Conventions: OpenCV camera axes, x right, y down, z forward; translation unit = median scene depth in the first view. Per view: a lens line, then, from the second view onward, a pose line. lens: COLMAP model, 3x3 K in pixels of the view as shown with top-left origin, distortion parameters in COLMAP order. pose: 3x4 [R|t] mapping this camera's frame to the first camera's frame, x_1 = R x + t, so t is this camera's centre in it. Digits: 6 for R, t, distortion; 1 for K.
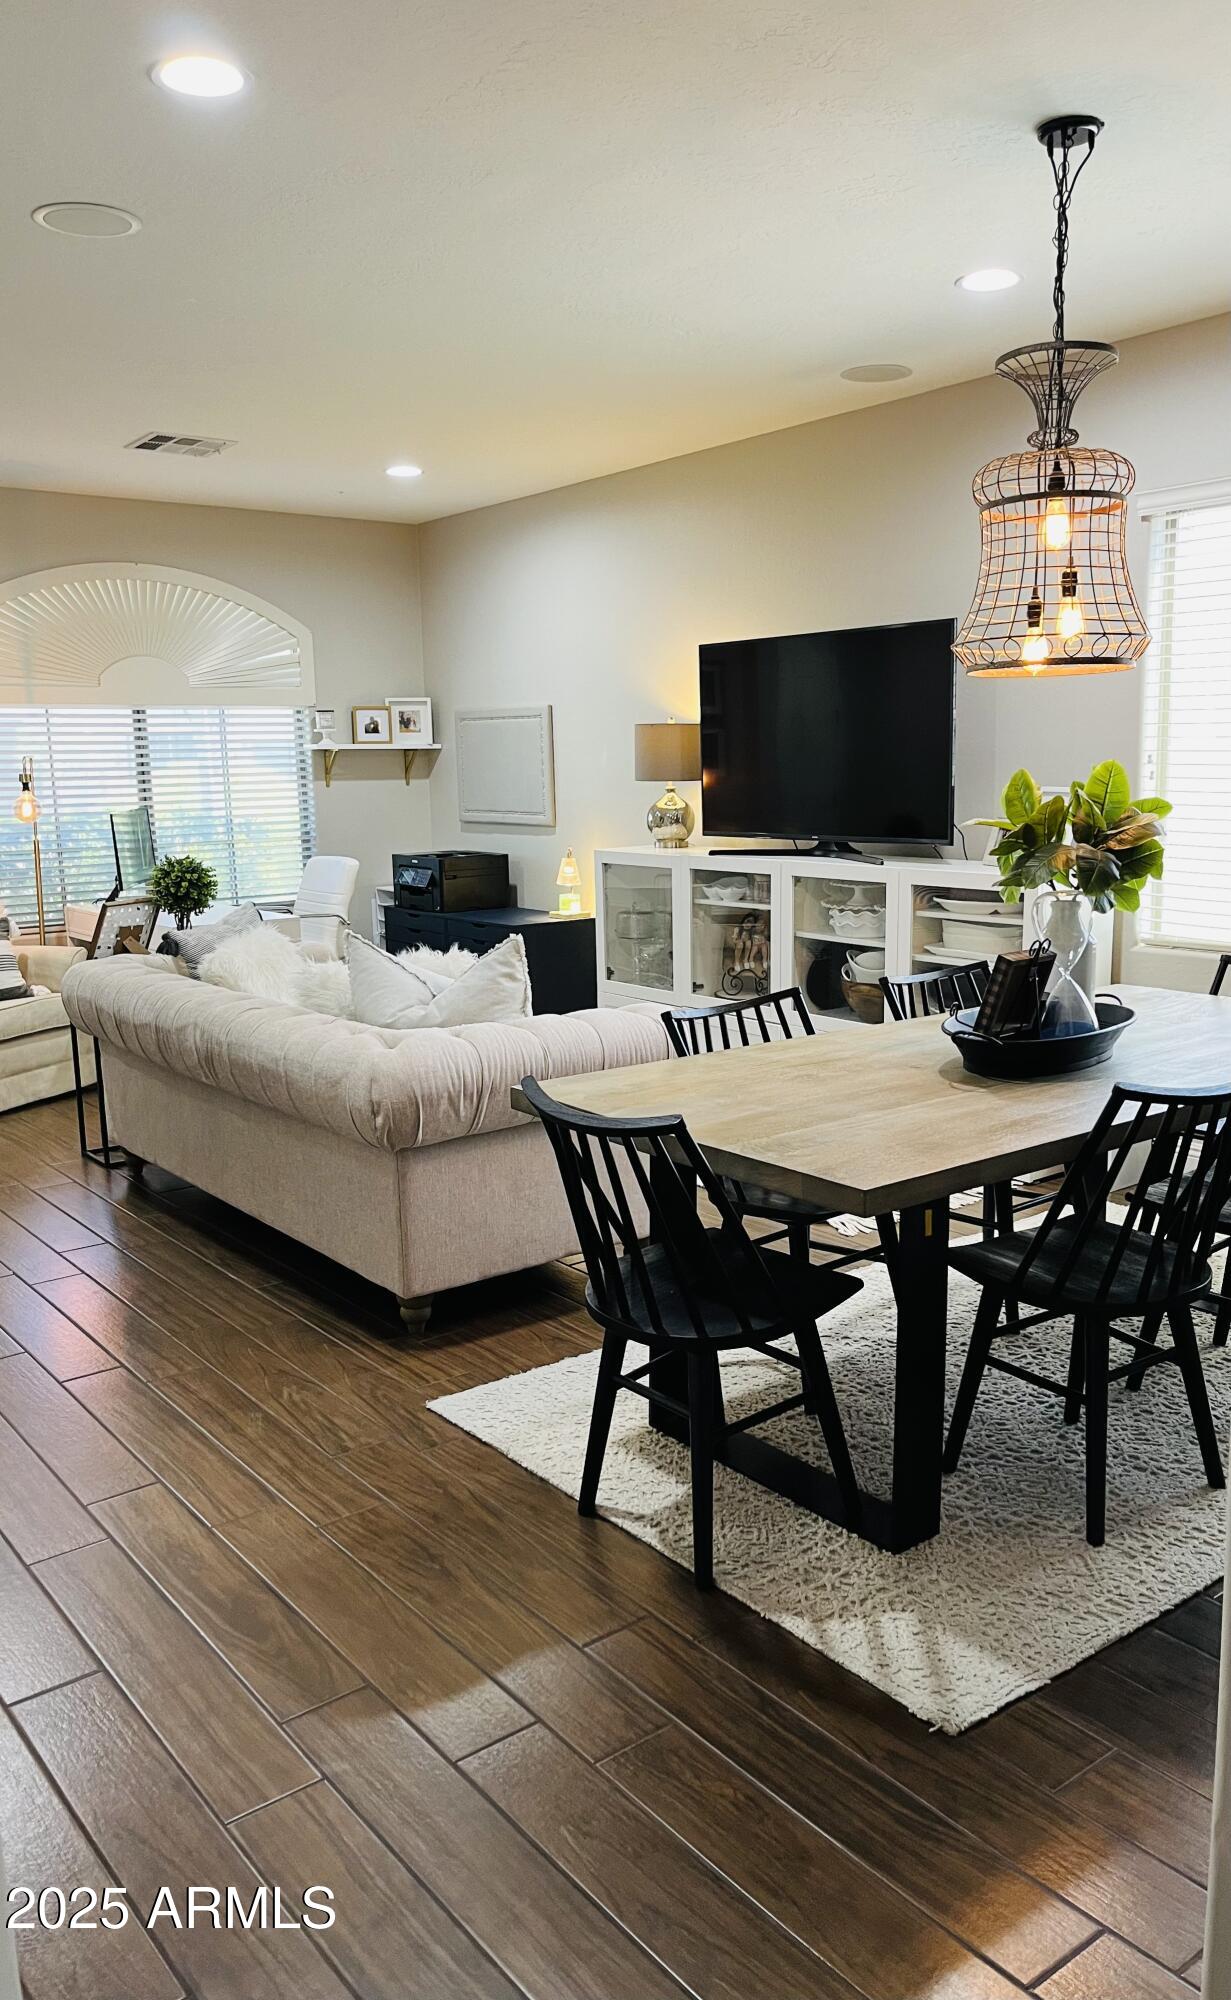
lens RADIAL K [[1514.4, 0, 664.9], [0, 1514.4, 1029.8], [0, 0, 1]] dist [0.066075, -0.098600]
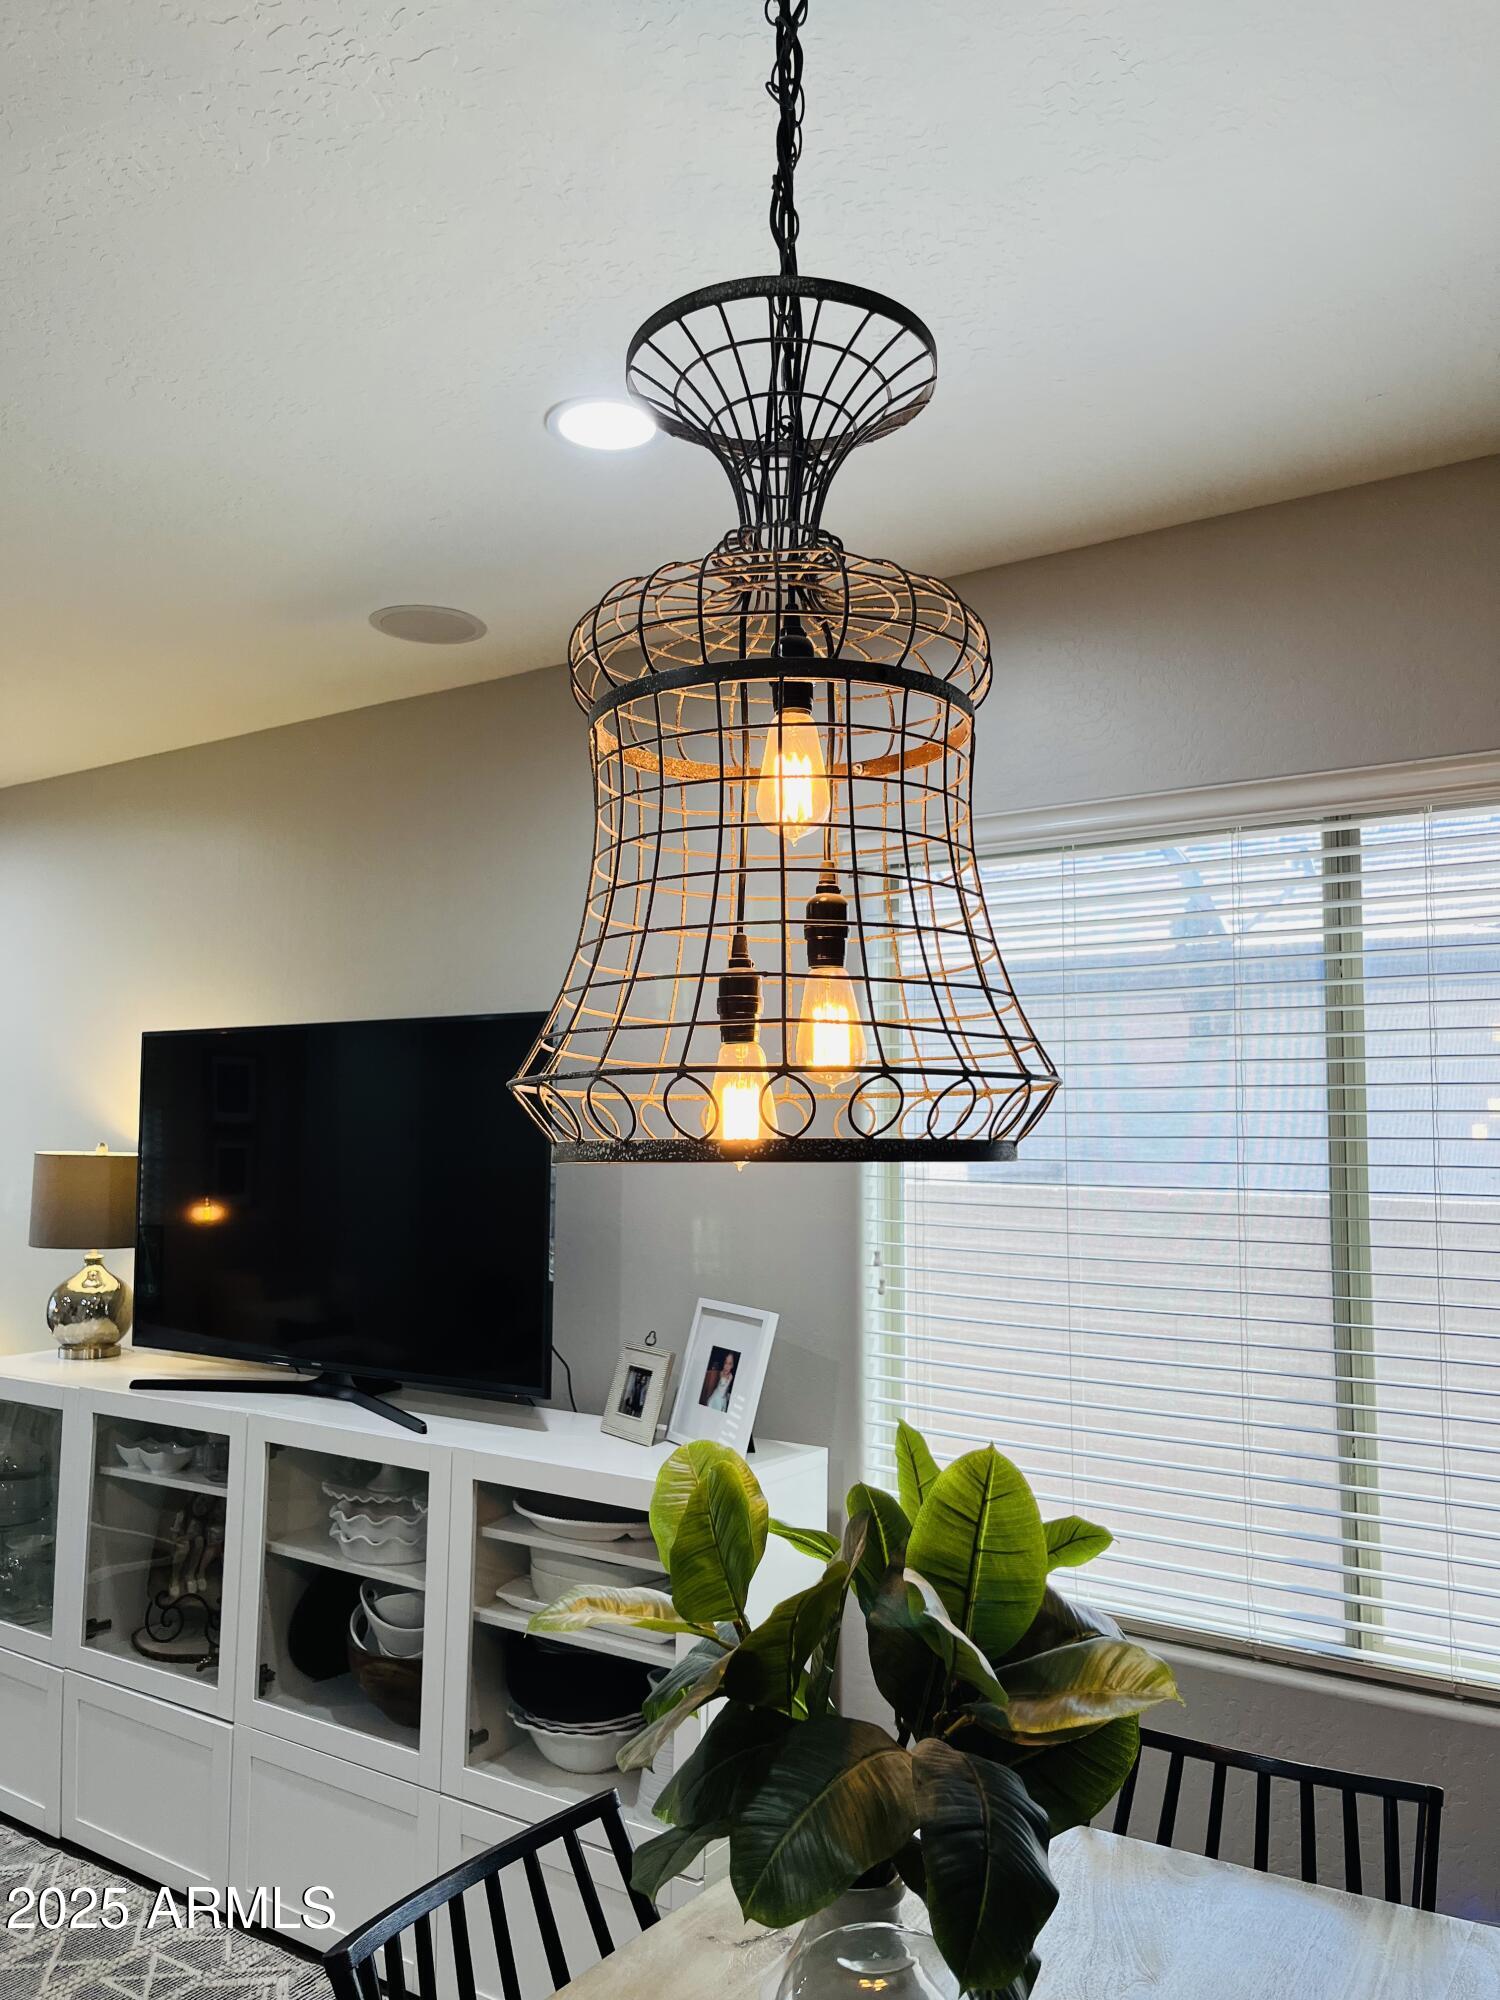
lens RADIAL K [[1518.1, 0, 749.4], [0, 1518.1, 1006.7], [0, 0, 1]] dist [0.047674, -0.078093]
pose [[0.955031, 0.048889, 0.292448, 0.084378], [0.029994, 0.965324, -0.259327, -0.108304], [-0.294986, 0.256437, 0.920448, 0.403969]]
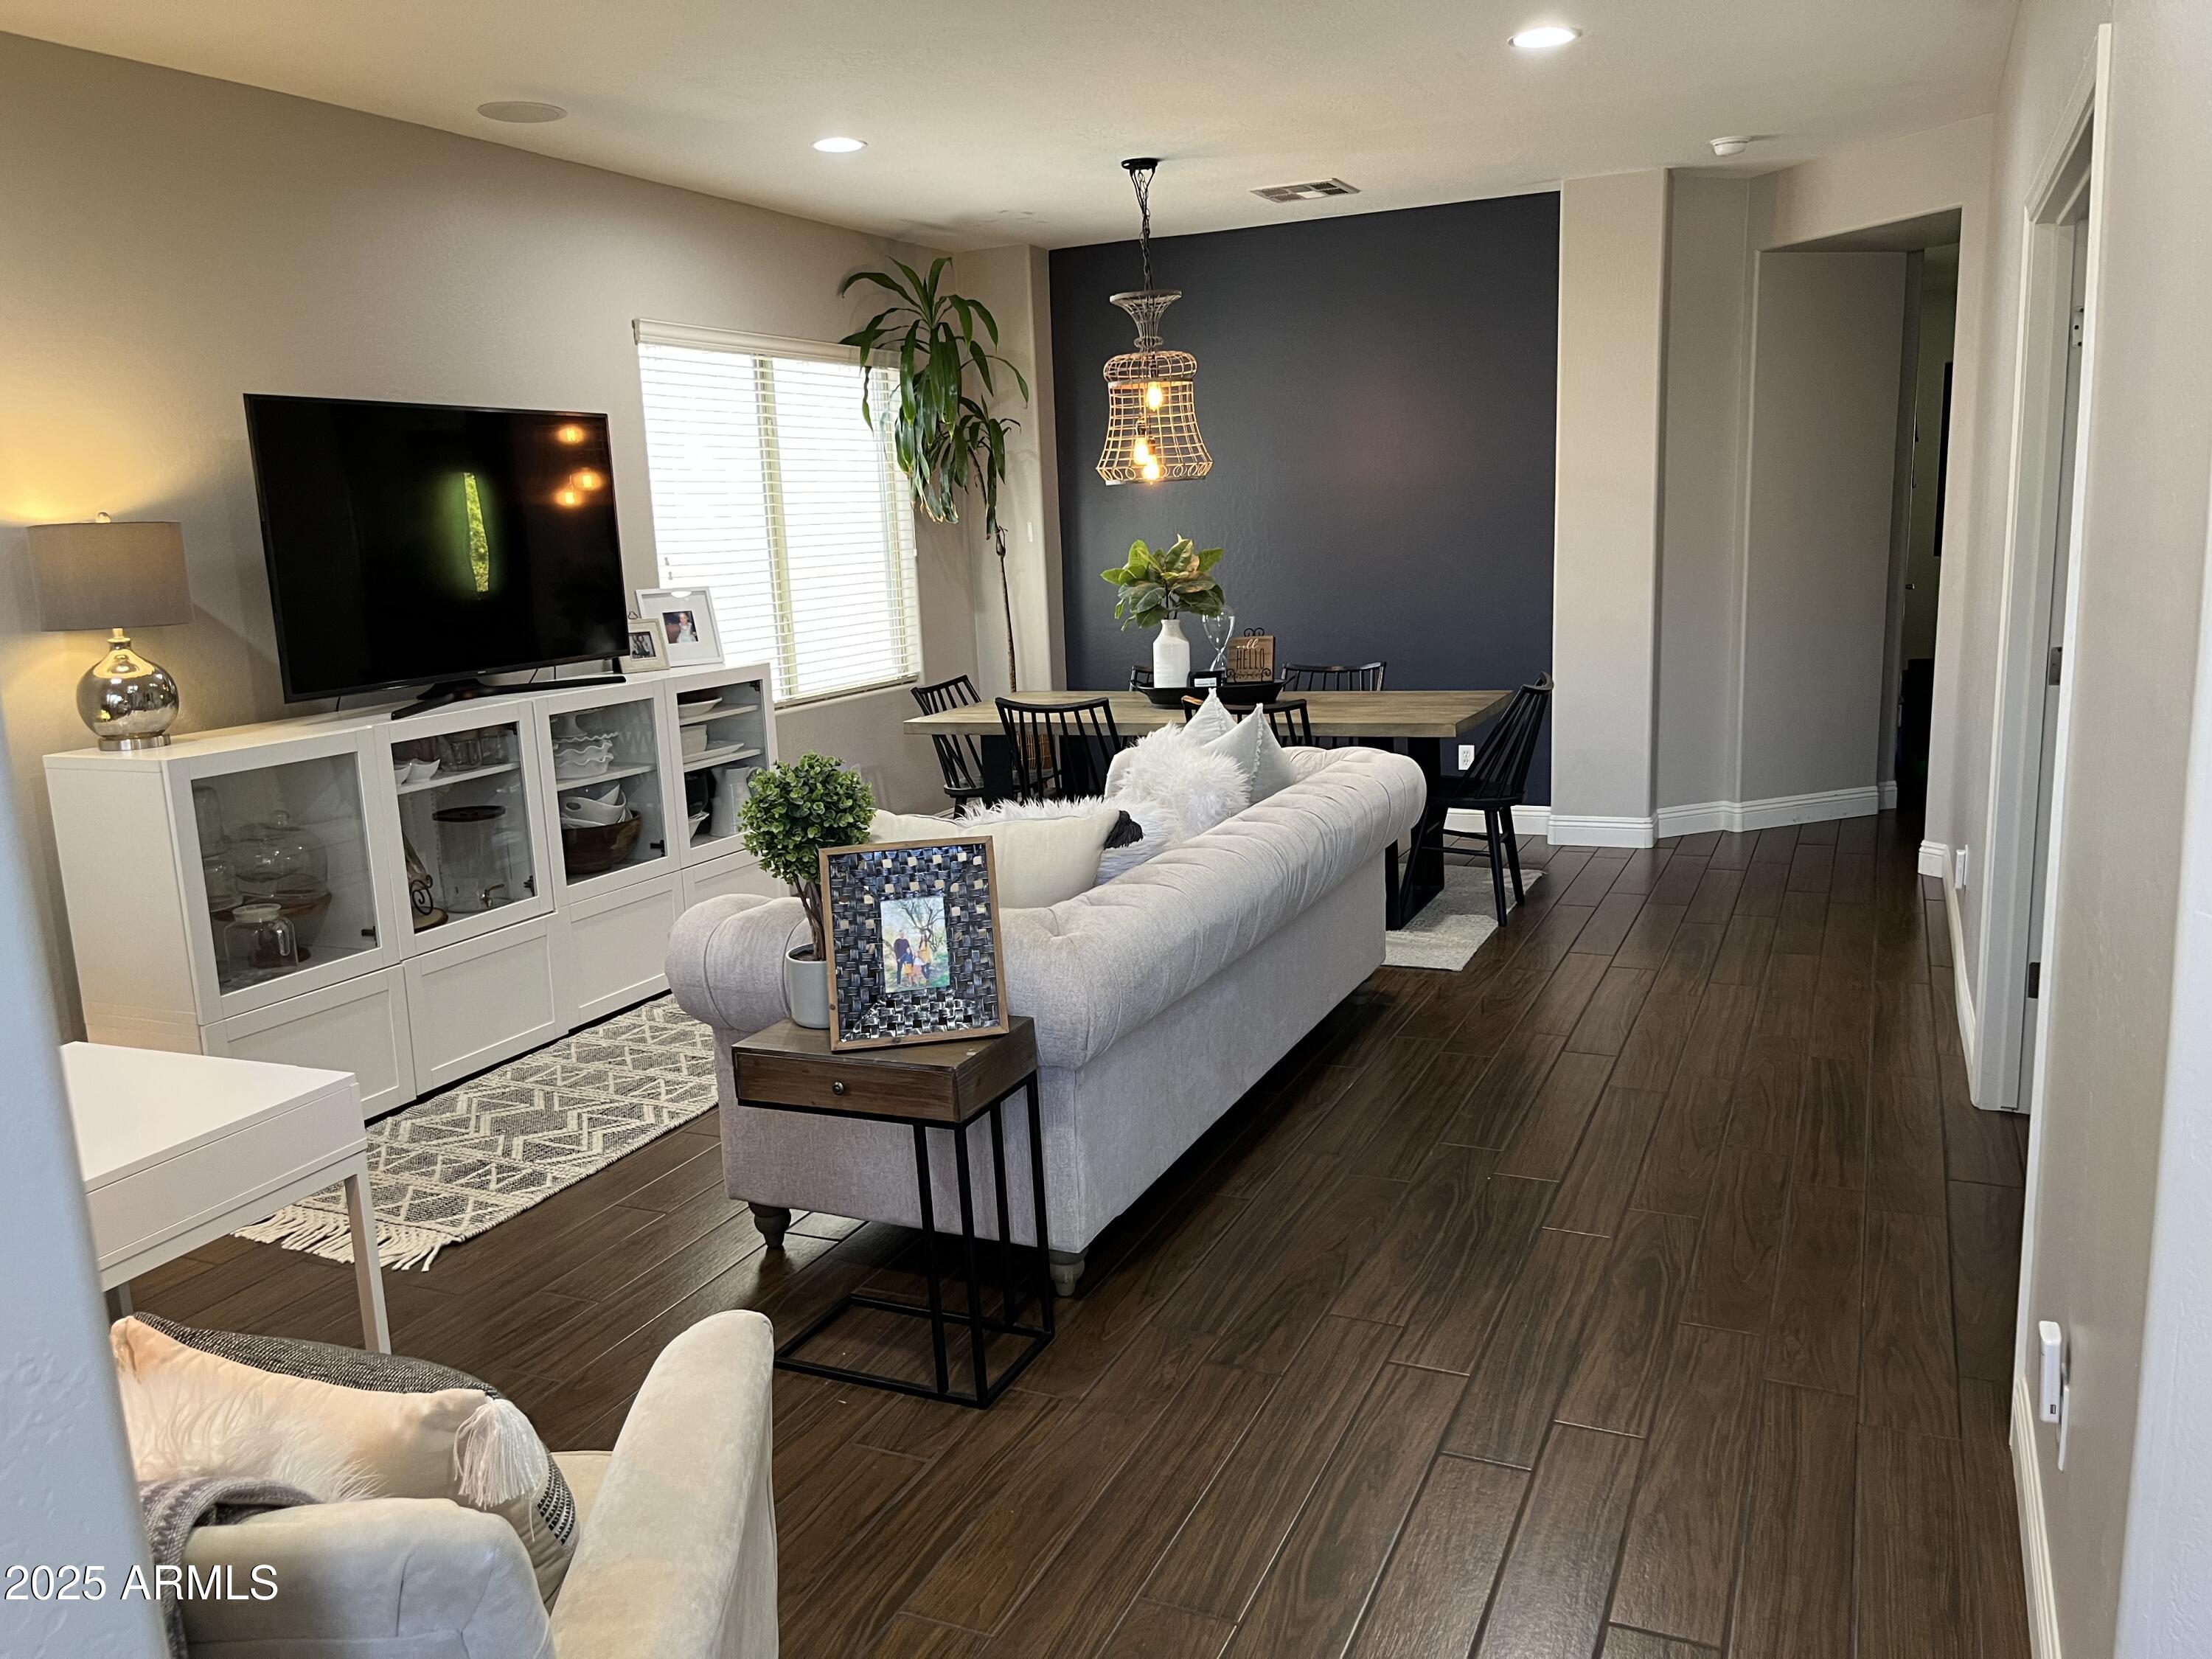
lens RADIAL K [[1692.3, 0, 1116.6], [0, 1692.3, 838.9], [0, 0, 1]] dist [0.073844, -0.092577]
pose [[-0.462419, -0.135106, 0.876308, -0.850940], [0.204961, 0.945267, 0.253893, -0.210295], [-0.862647, 0.297013, -0.409418, 1.155801]]
